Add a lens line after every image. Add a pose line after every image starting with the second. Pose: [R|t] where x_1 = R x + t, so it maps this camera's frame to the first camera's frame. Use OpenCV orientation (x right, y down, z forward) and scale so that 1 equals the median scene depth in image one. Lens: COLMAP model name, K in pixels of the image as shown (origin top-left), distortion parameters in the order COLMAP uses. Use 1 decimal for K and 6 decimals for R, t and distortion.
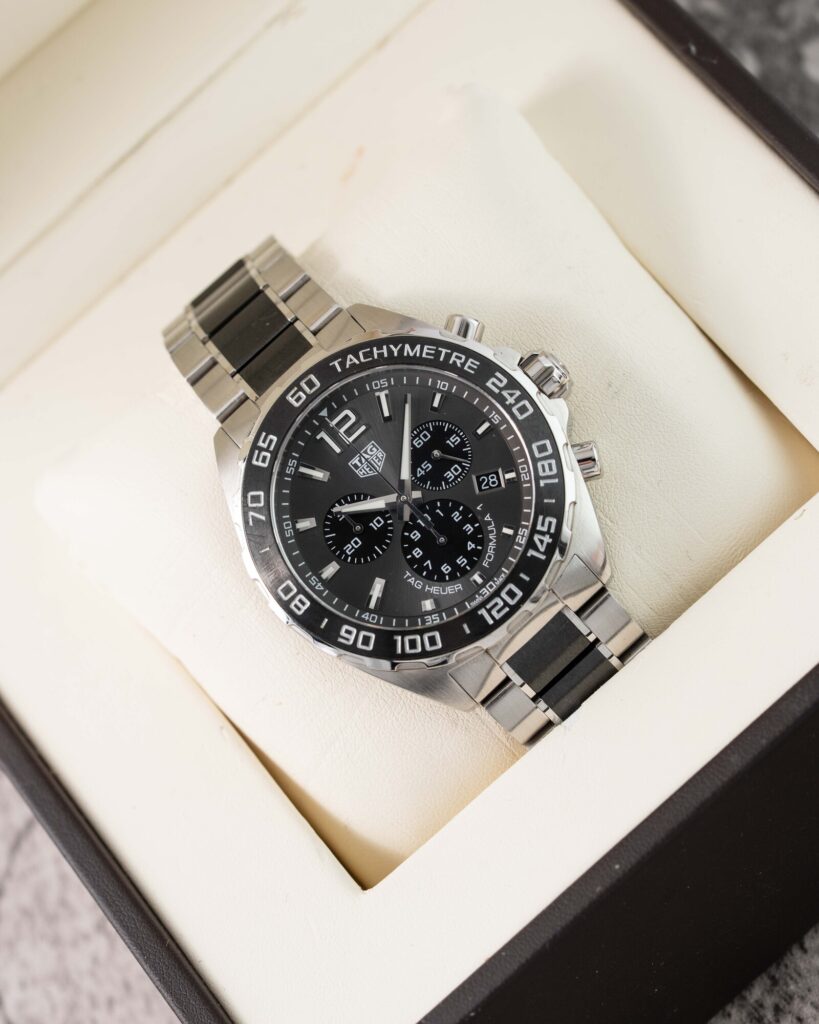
lens RADIAL K [[4335.9, 0, 408.0], [0, 4335.9, 511.4], [0, 0, 1]] dist [-0.305948, 0.000000]
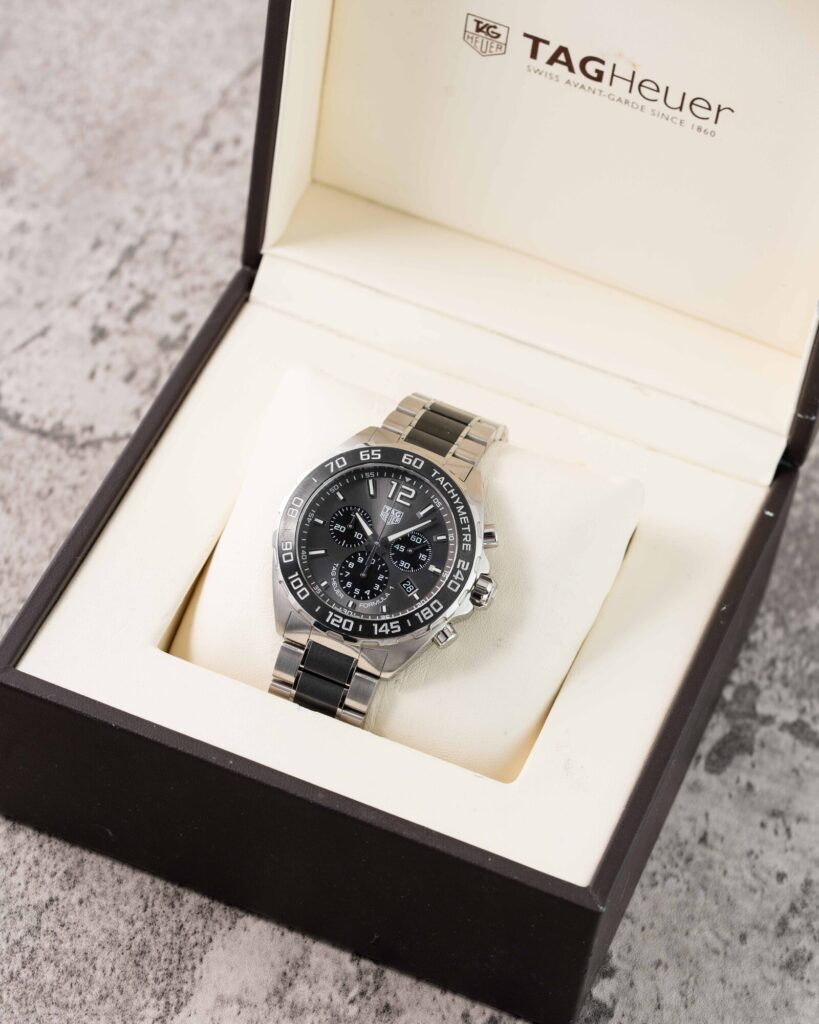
lens RADIAL K [[4335.9, 0, 408.5], [0, 4335.9, 511.4], [0, 0, 1]] dist [-0.305948, 0.000000]
pose [[0.406212, 0.905824, -0.120311, 0.190688], [-0.905636, 0.416626, 0.079041, -0.148789], [0.121722, 0.076850, 0.989585, -0.627553]]
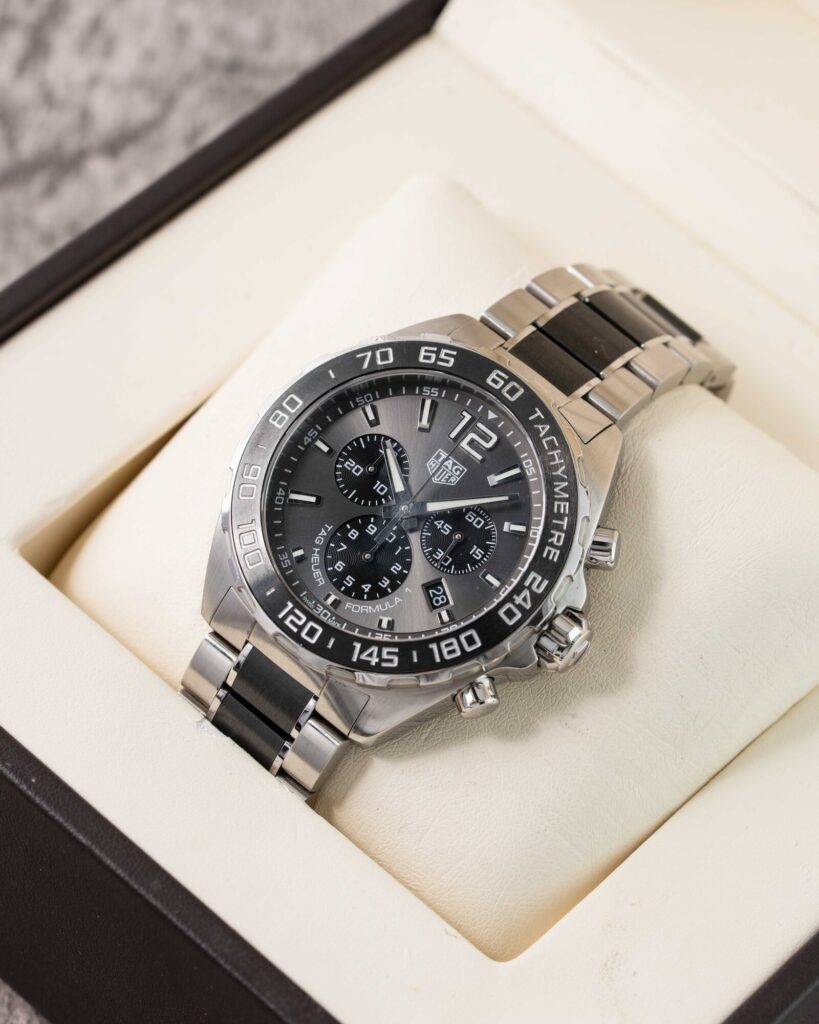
lens RADIAL K [[4335.9, 0, 408.4], [0, 4335.9, 511.3], [0, 0, 1]] dist [-0.305948, 0.000000]
pose [[0.137588, 0.973082, -0.184879, 0.172088], [-0.960599, 0.176600, 0.214622, -0.203698], [0.241495, 0.148066, 0.959040, 0.105178]]
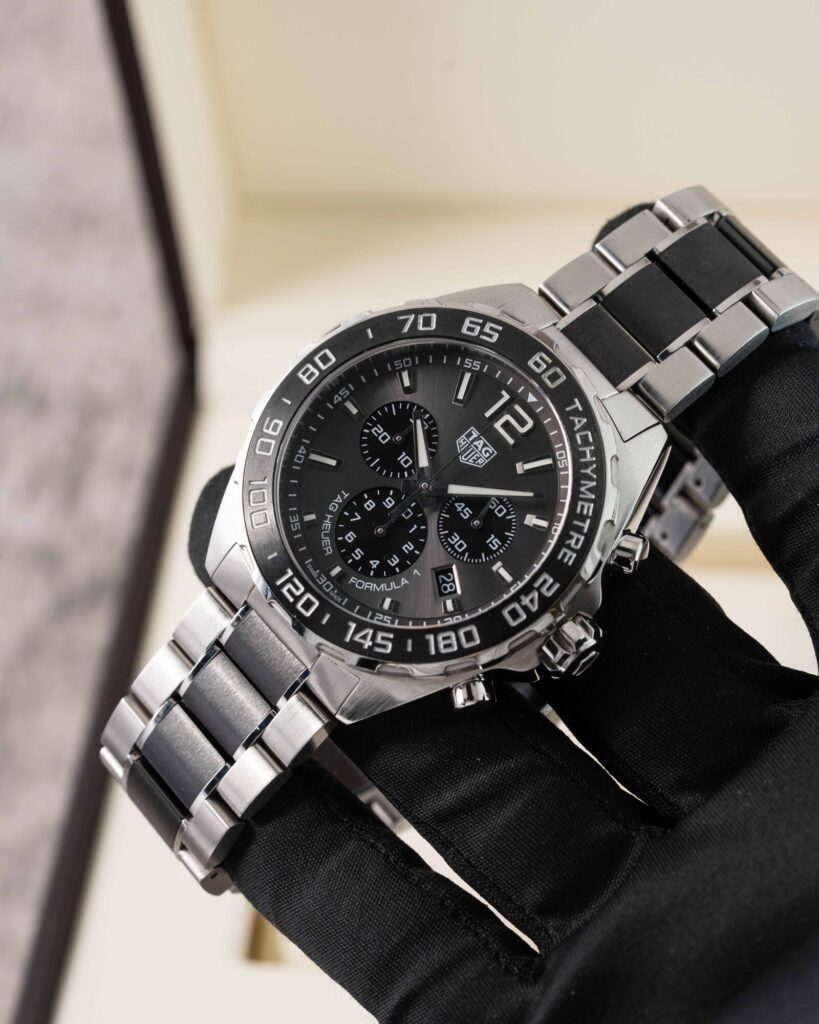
lens RADIAL K [[4335.9, 0, 408.0], [0, 4335.9, 511.4], [0, 0, 1]] dist [-0.305948, 0.000000]
pose [[-0.002602, 0.991334, -0.131337, 0.120074], [-0.948924, 0.038989, 0.313086, -0.275881], [0.315494, 0.125443, 0.940600, 0.168347]]
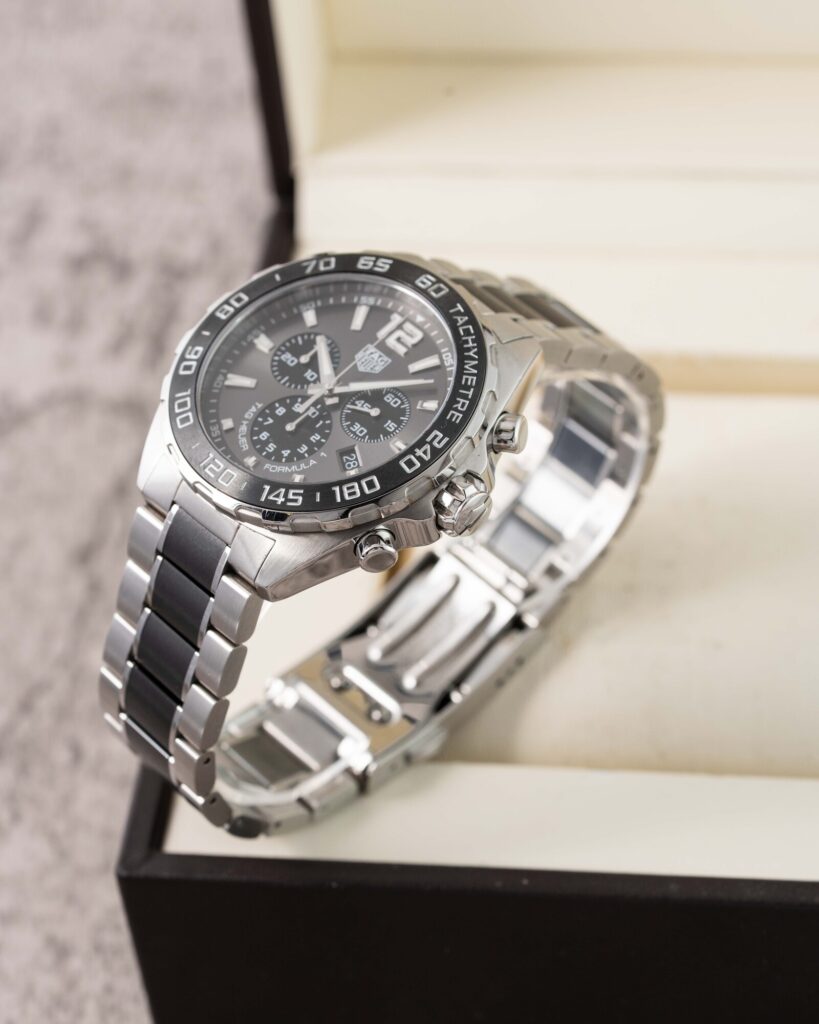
lens RADIAL K [[4335.9, 0, 410.9], [0, 4335.9, 511.2], [0, 0, 1]] dist [-0.305948, 0.000000]
pose [[0.032973, 0.876747, -0.479821, 0.505907], [-0.947310, 0.180461, 0.264647, -0.280940], [0.318618, 0.445812, 0.836501, 0.179993]]
